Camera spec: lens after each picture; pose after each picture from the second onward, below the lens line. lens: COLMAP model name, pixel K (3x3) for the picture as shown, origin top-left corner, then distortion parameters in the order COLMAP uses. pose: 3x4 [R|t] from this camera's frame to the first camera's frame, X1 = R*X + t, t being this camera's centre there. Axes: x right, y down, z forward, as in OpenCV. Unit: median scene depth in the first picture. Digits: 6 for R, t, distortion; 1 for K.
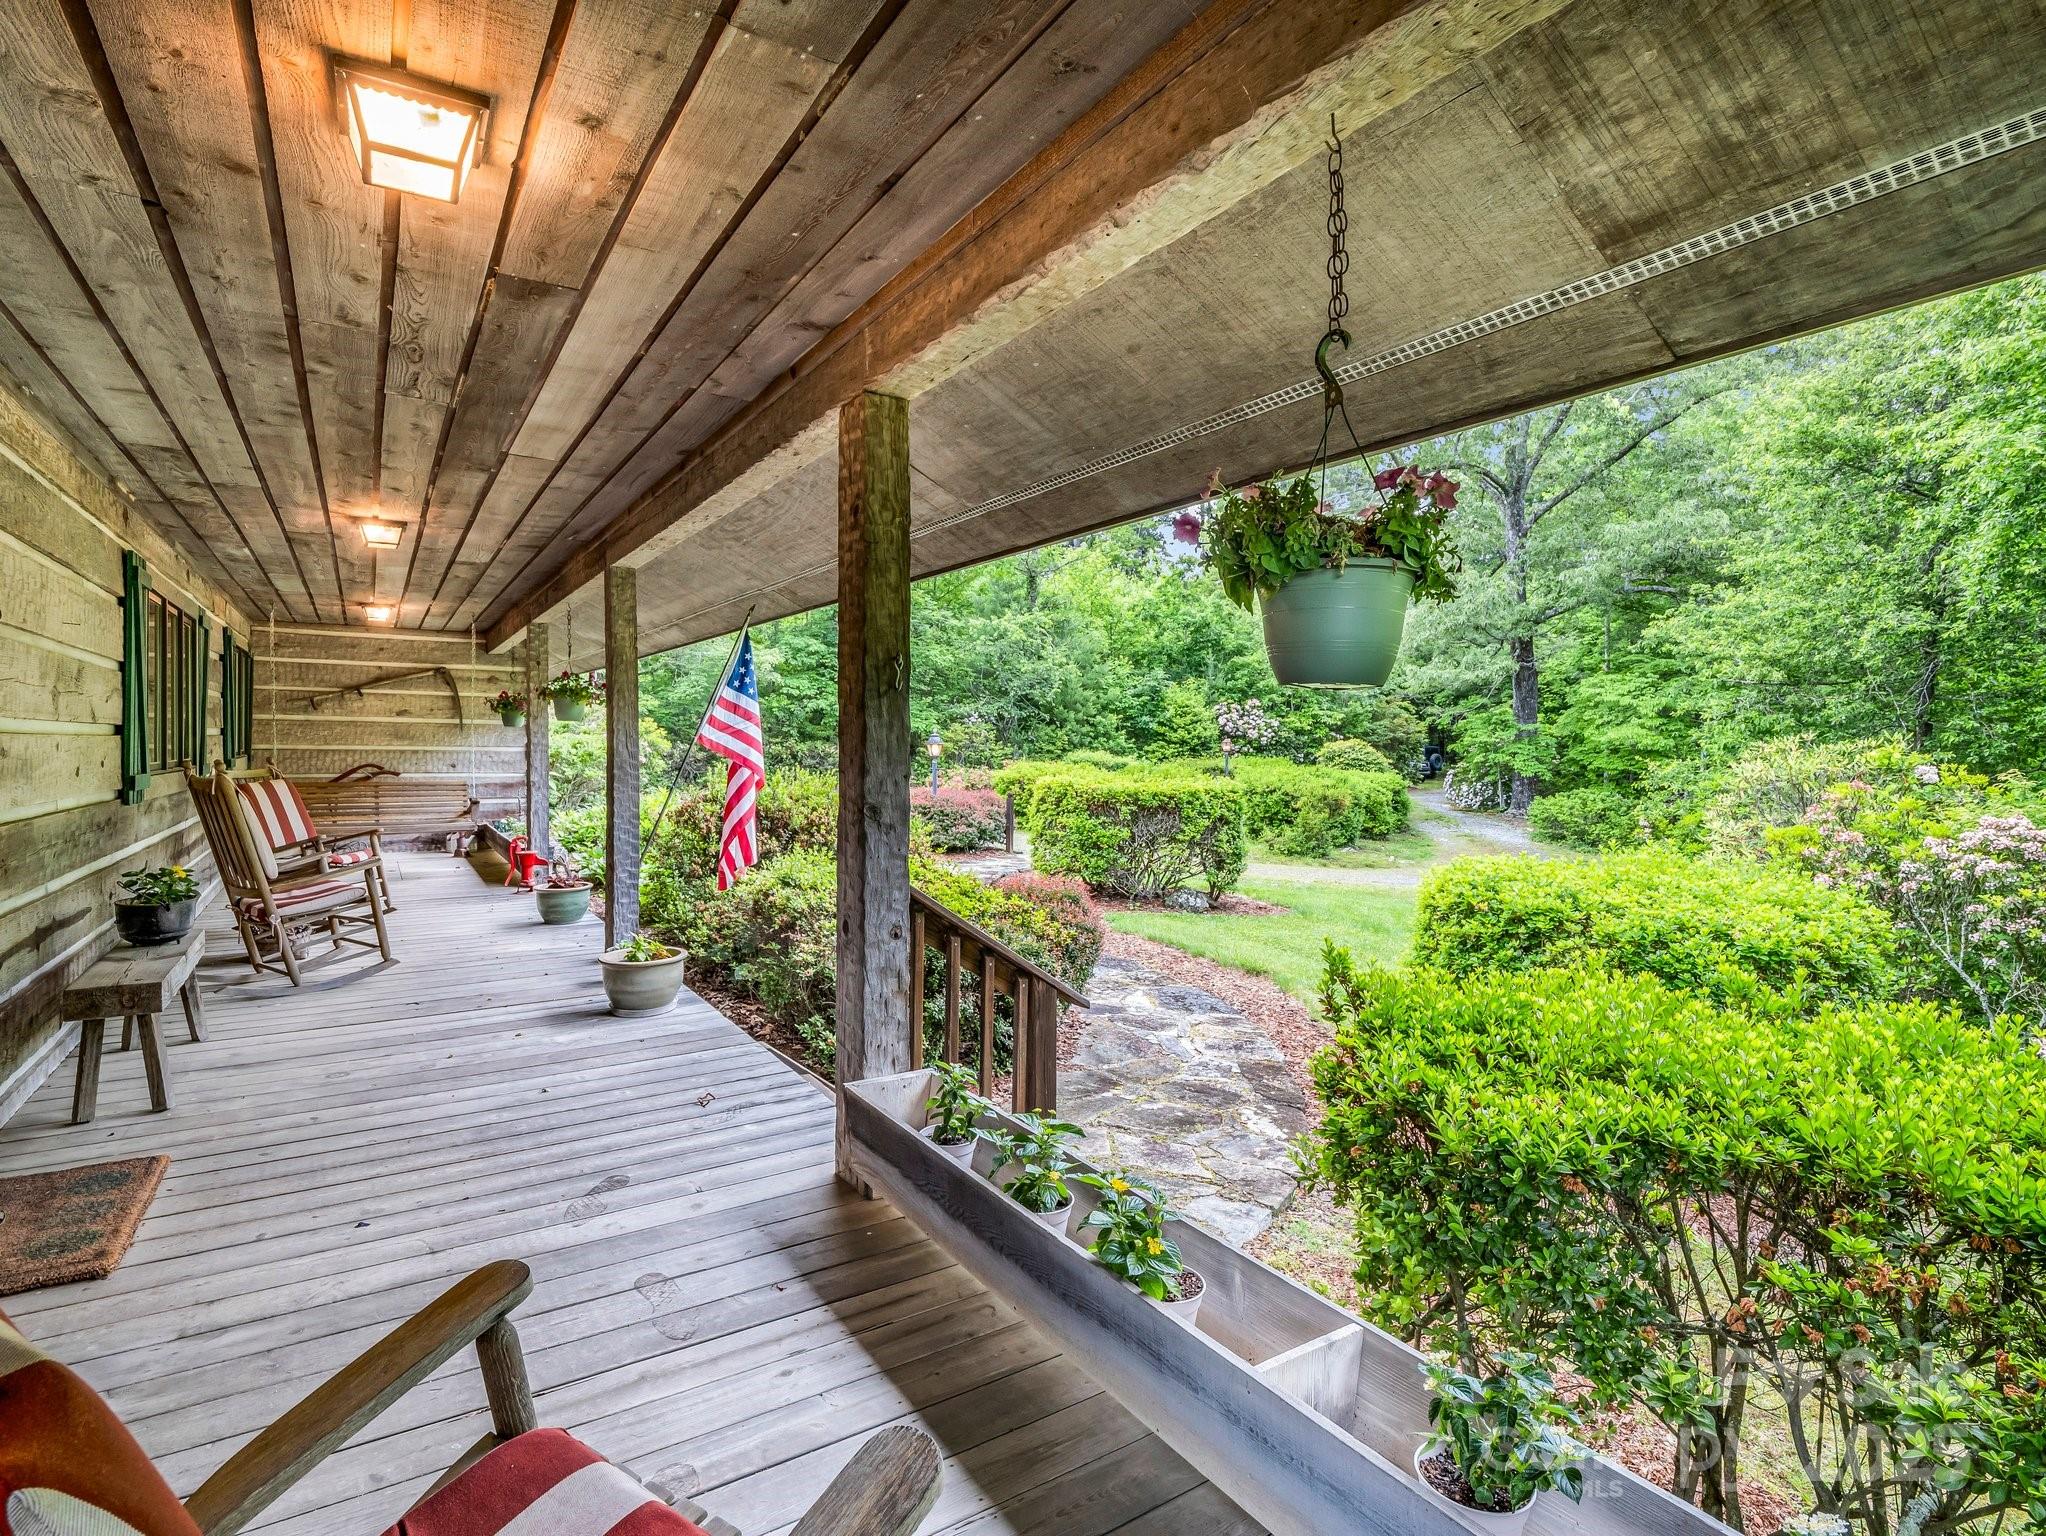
lens RADIAL K [[1031.2, 0, 1001.1], [0, 1031.2, 761.6], [0, 0, 1]] dist [-0.002160, -0.000134]
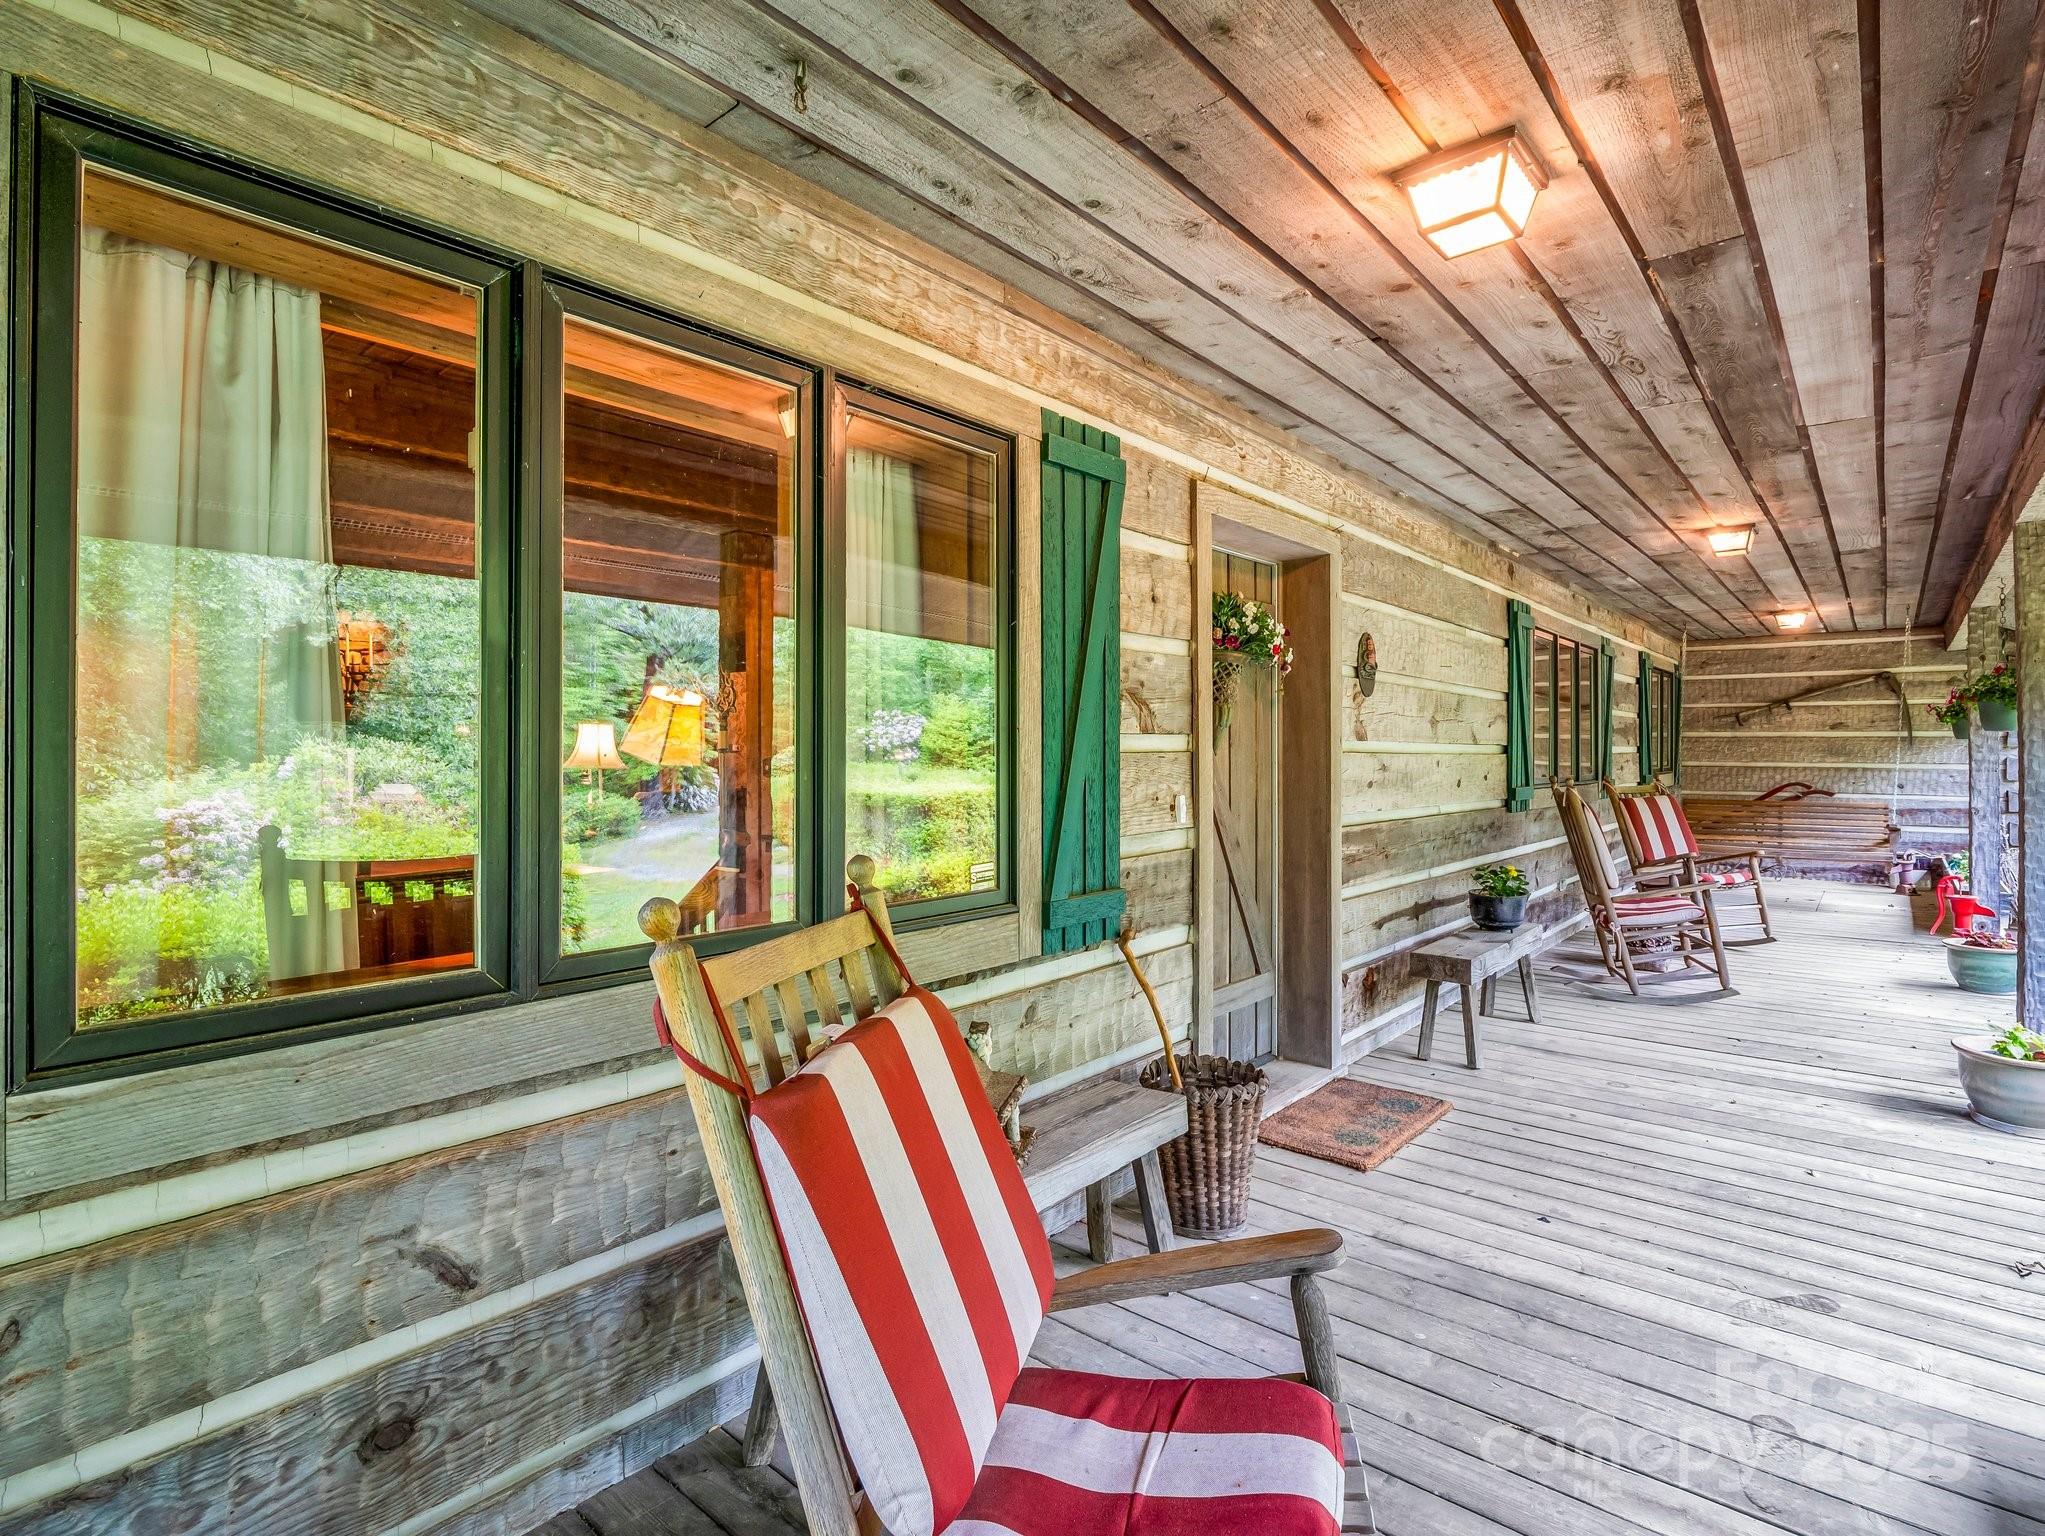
lens RADIAL K [[1030.7, 0, 1000.8], [0, 1030.7, 757.7], [0, 0, 1]] dist [-0.002160, -0.000134]
pose [[0.302614, -0.004450, -0.953103, 0.145837], [-0.014997, 0.999843, -0.009430, -0.001486], [0.952995, 0.017147, 0.302500, 0.101256]]
